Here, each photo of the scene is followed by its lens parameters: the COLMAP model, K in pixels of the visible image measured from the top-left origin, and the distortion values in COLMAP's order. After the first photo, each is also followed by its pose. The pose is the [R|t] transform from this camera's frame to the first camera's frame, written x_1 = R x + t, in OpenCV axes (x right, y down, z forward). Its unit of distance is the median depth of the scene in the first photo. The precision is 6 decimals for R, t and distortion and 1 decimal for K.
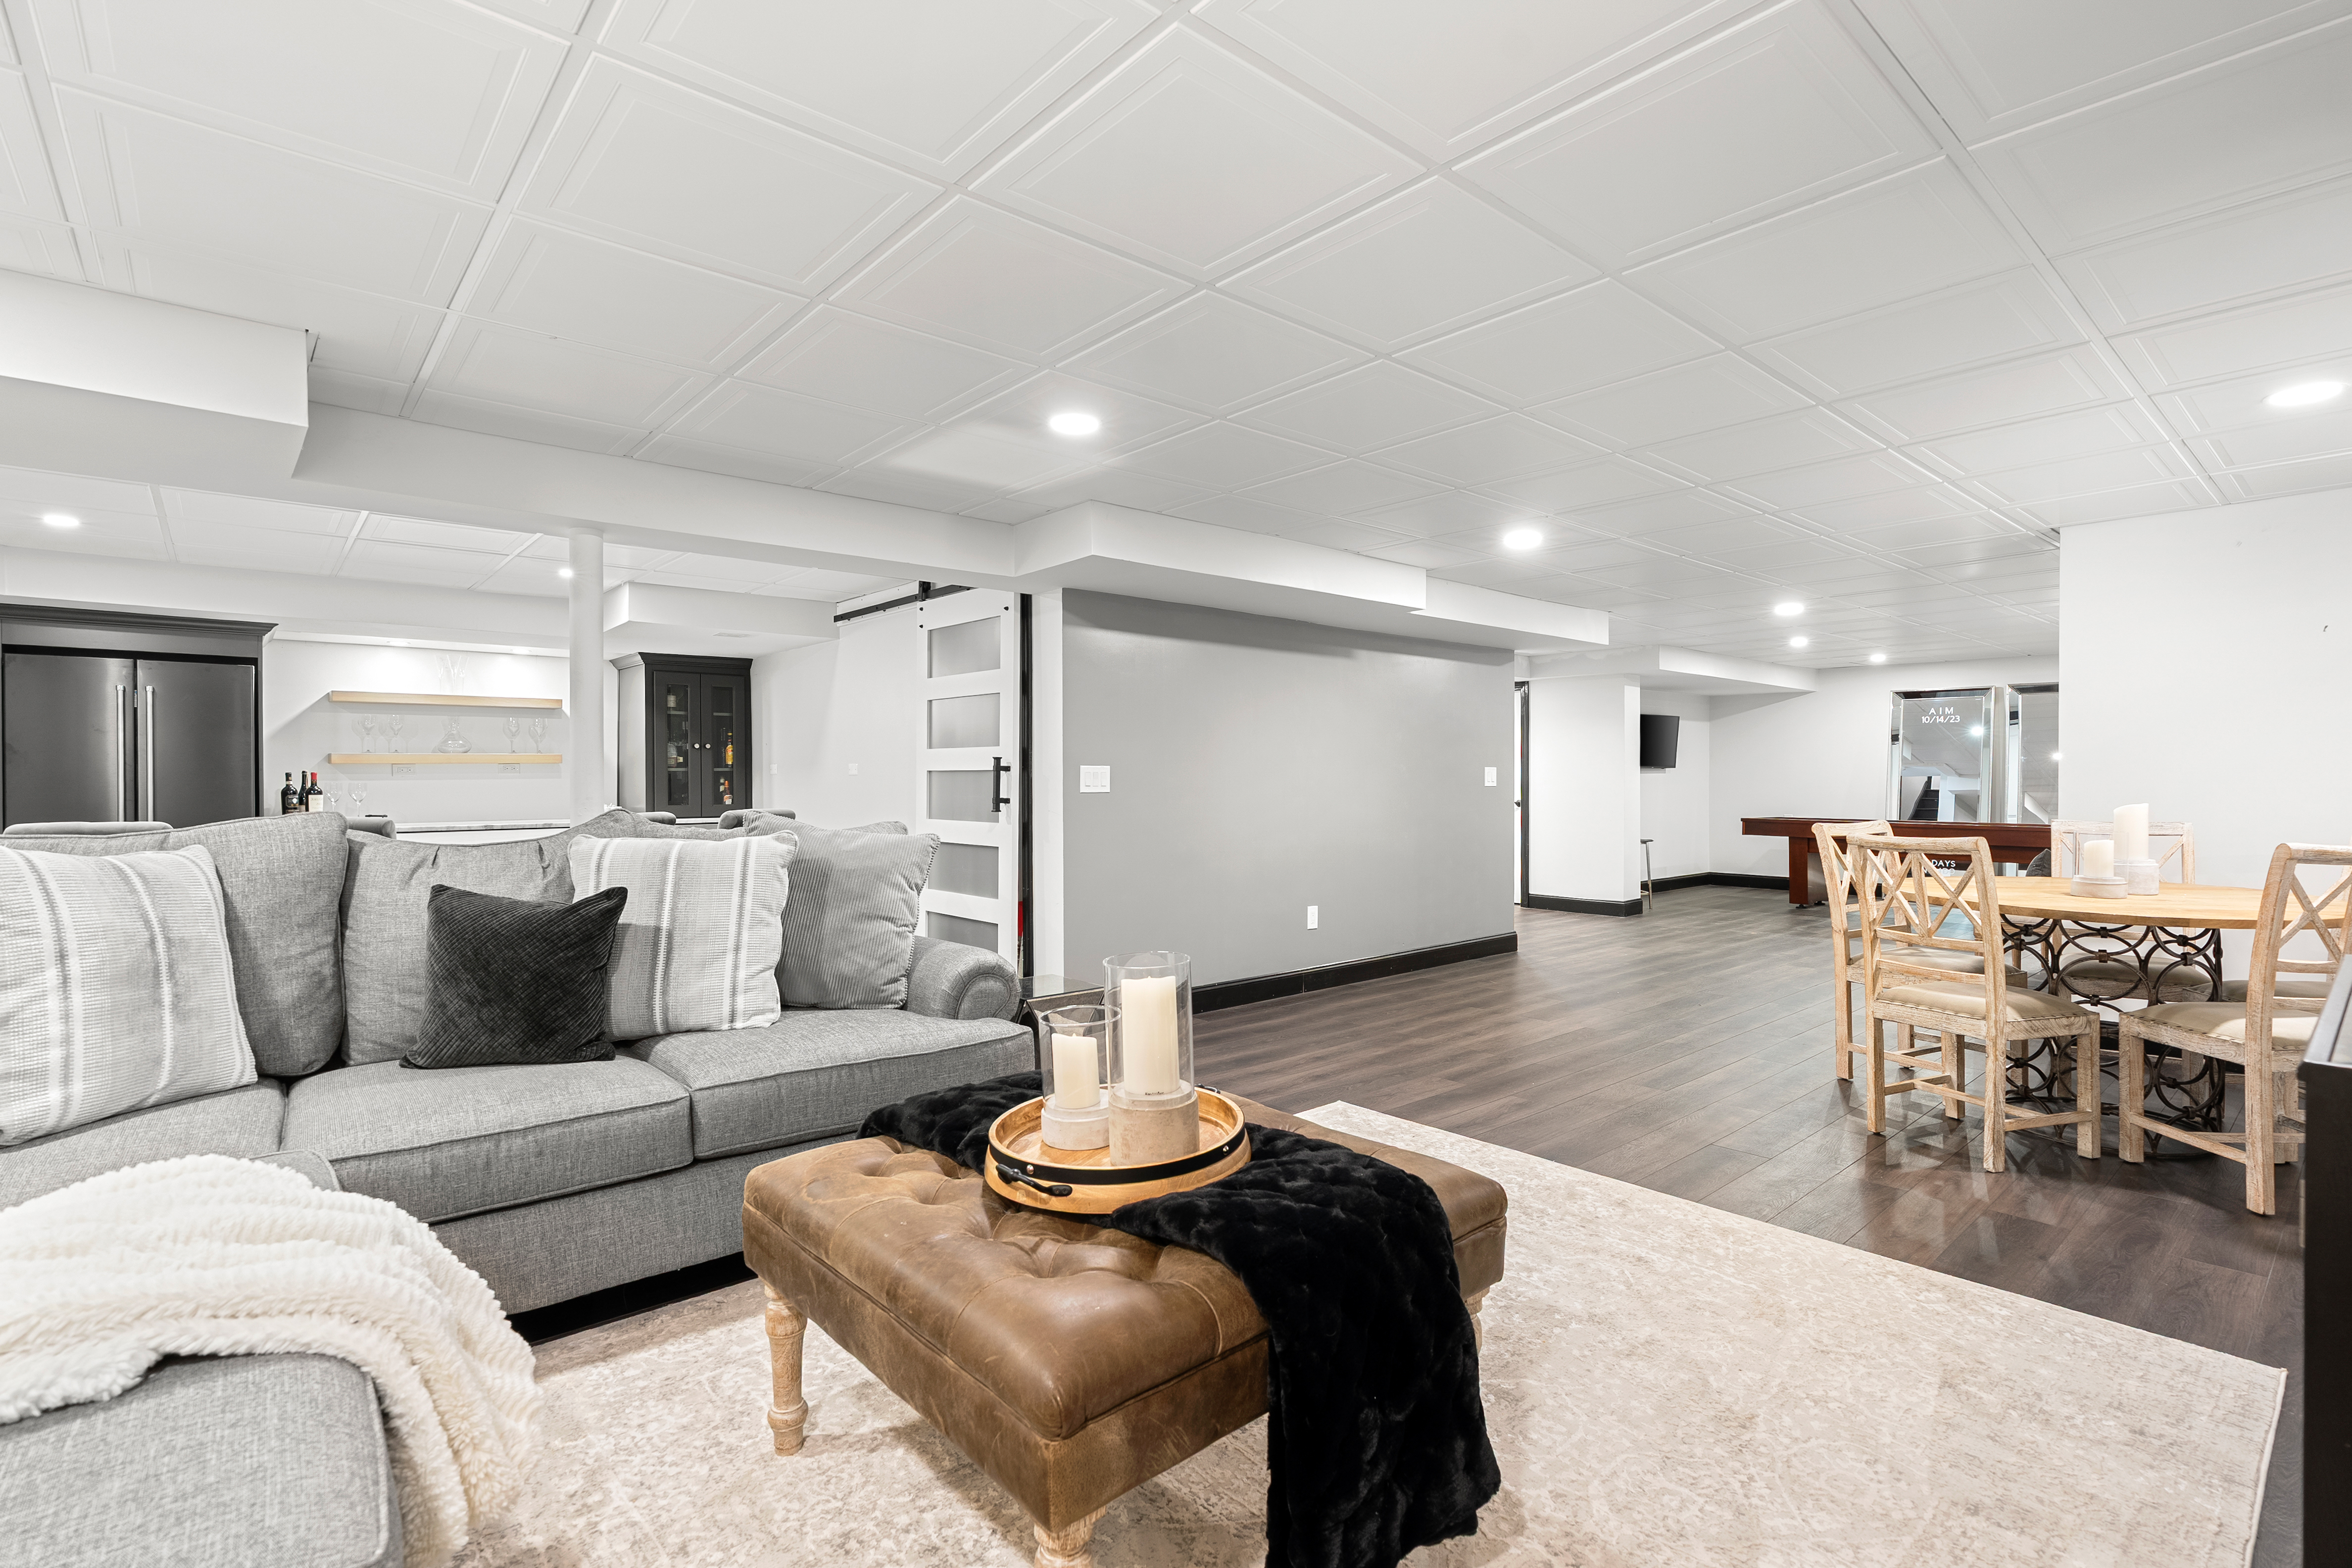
lens RADIAL K [[1093.9, 0, 1176.4], [0, 1093.9, 778.7], [0, 0, 1]] dist [-0.006177, 0.001954]
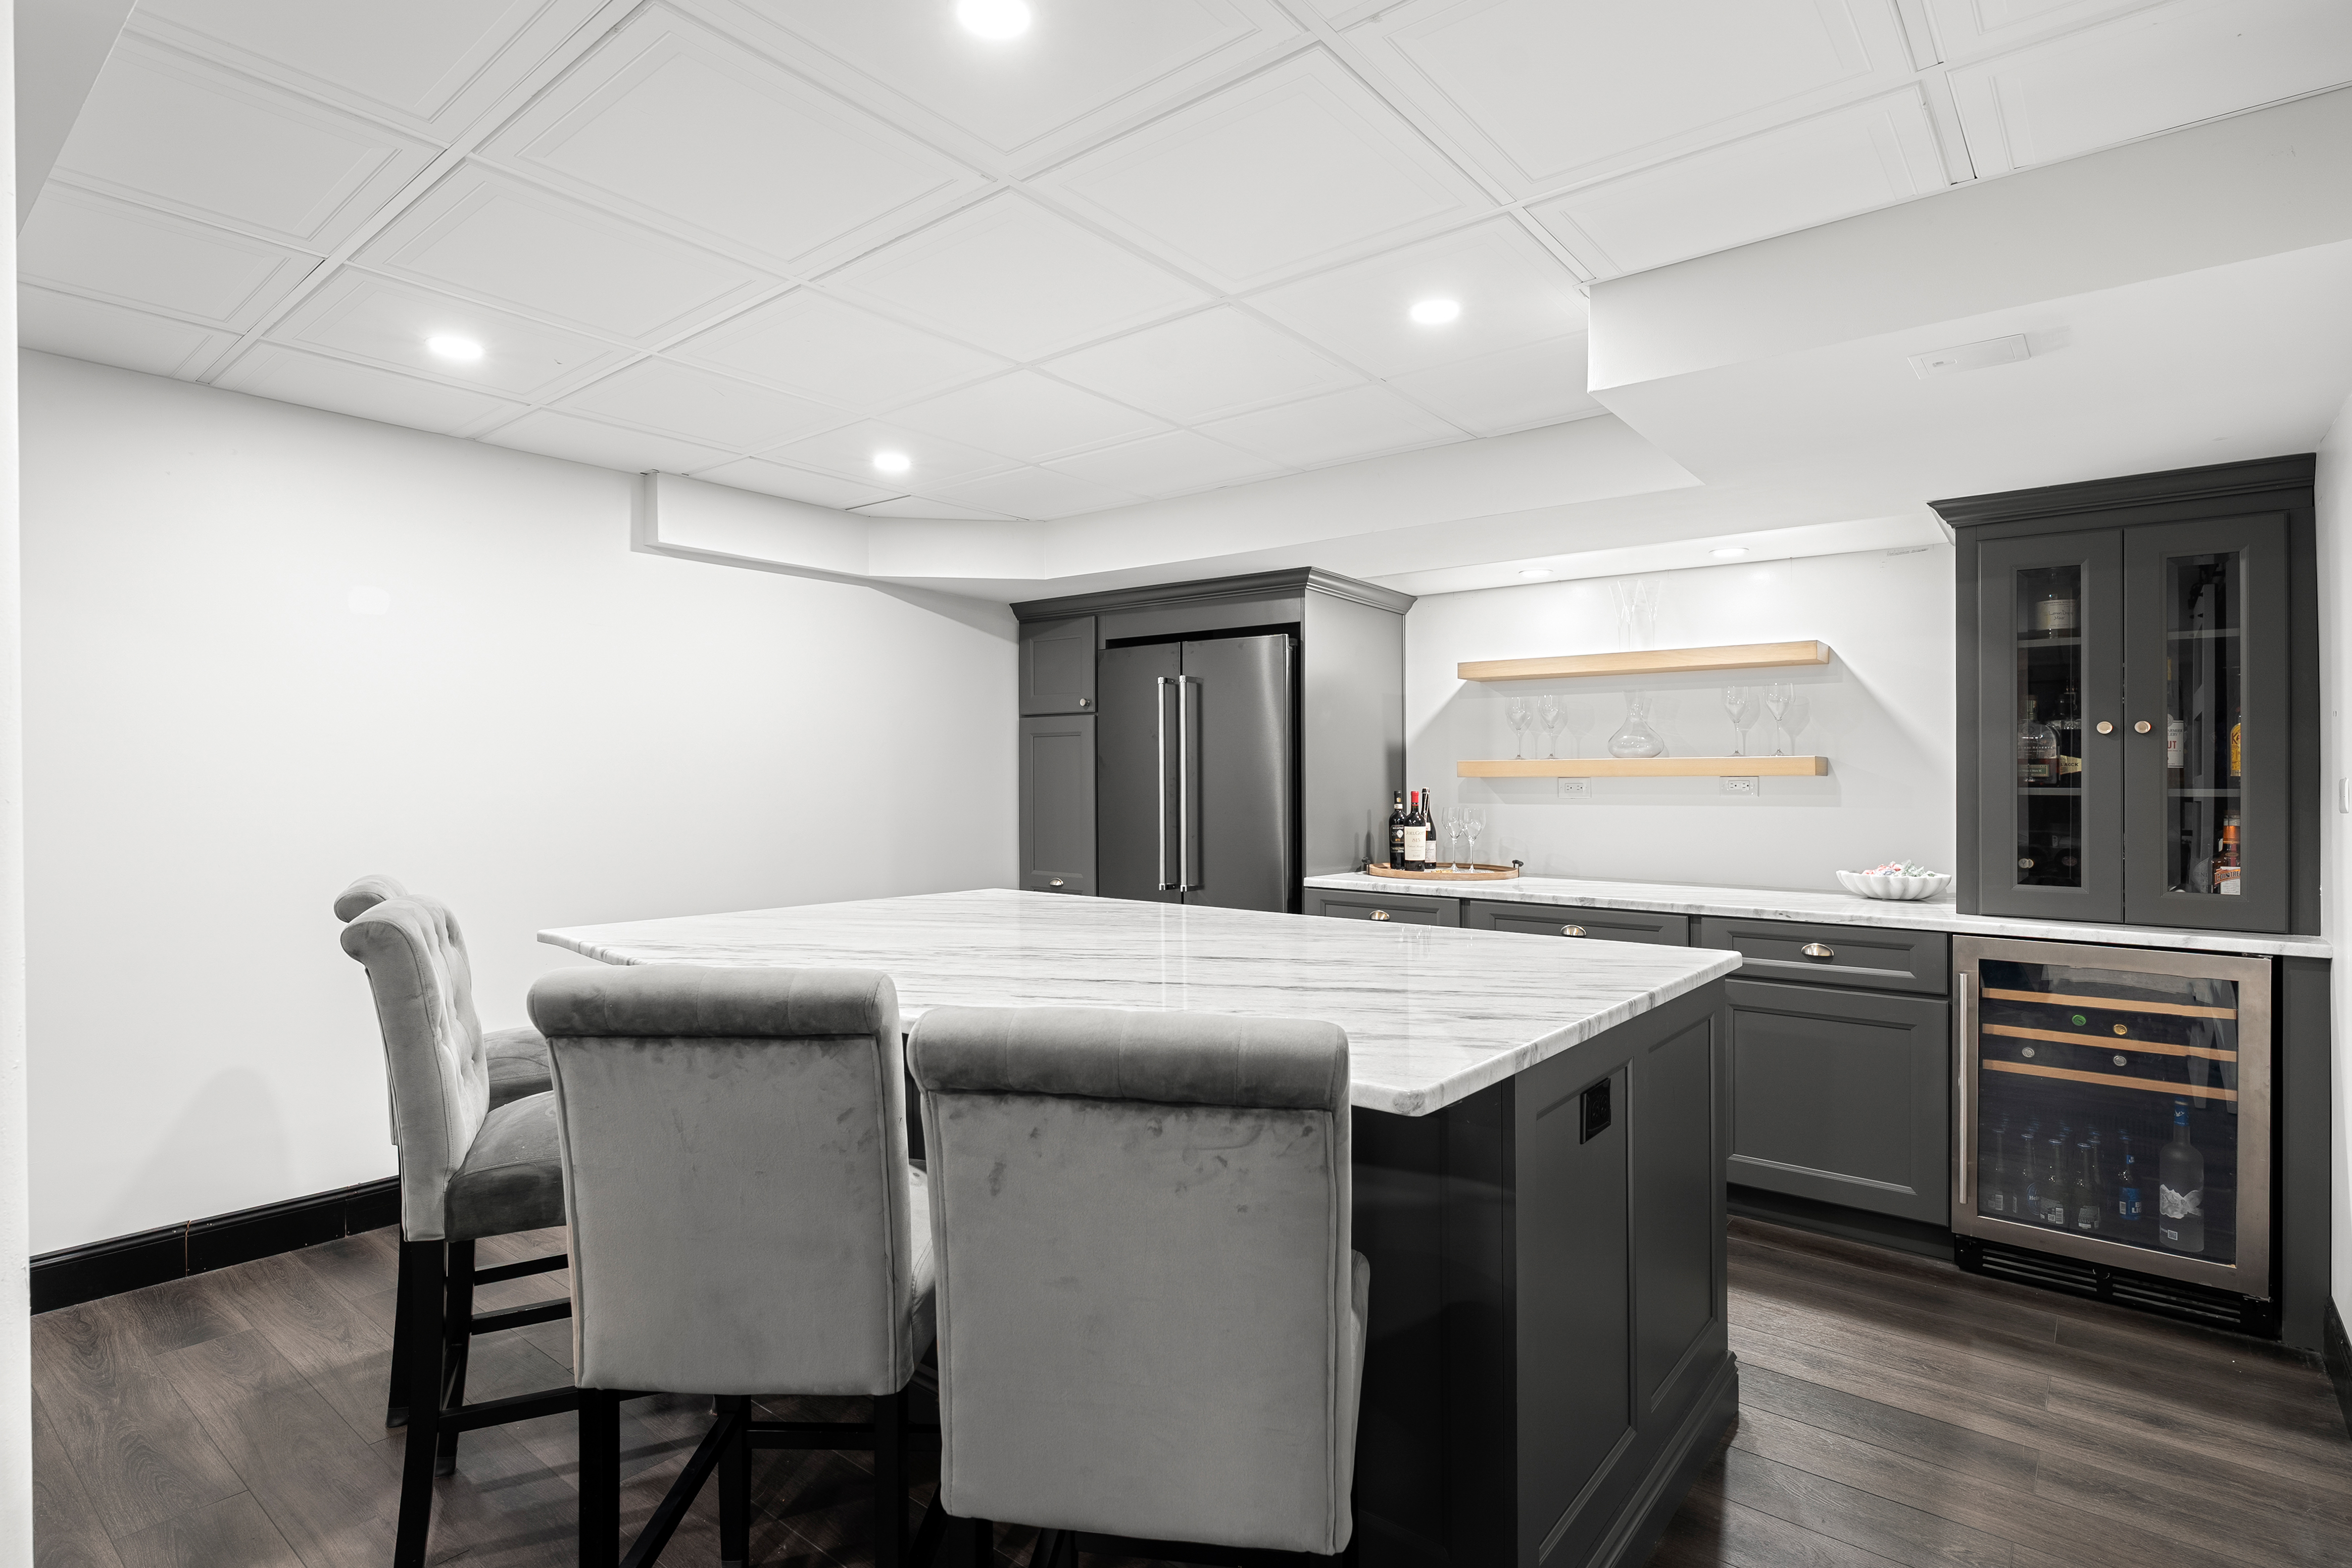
lens RADIAL K [[1172.1, 0, 1180.1], [0, 1172.1, 783.5], [0, 0, 1]] dist [-0.010778, -0.000454]
pose [[0.166826, 0.008722, -0.985948, -0.120334], [-0.002538, 0.999961, 0.008416, -0.014986], [0.985983, 0.001098, 0.166842, 0.679624]]
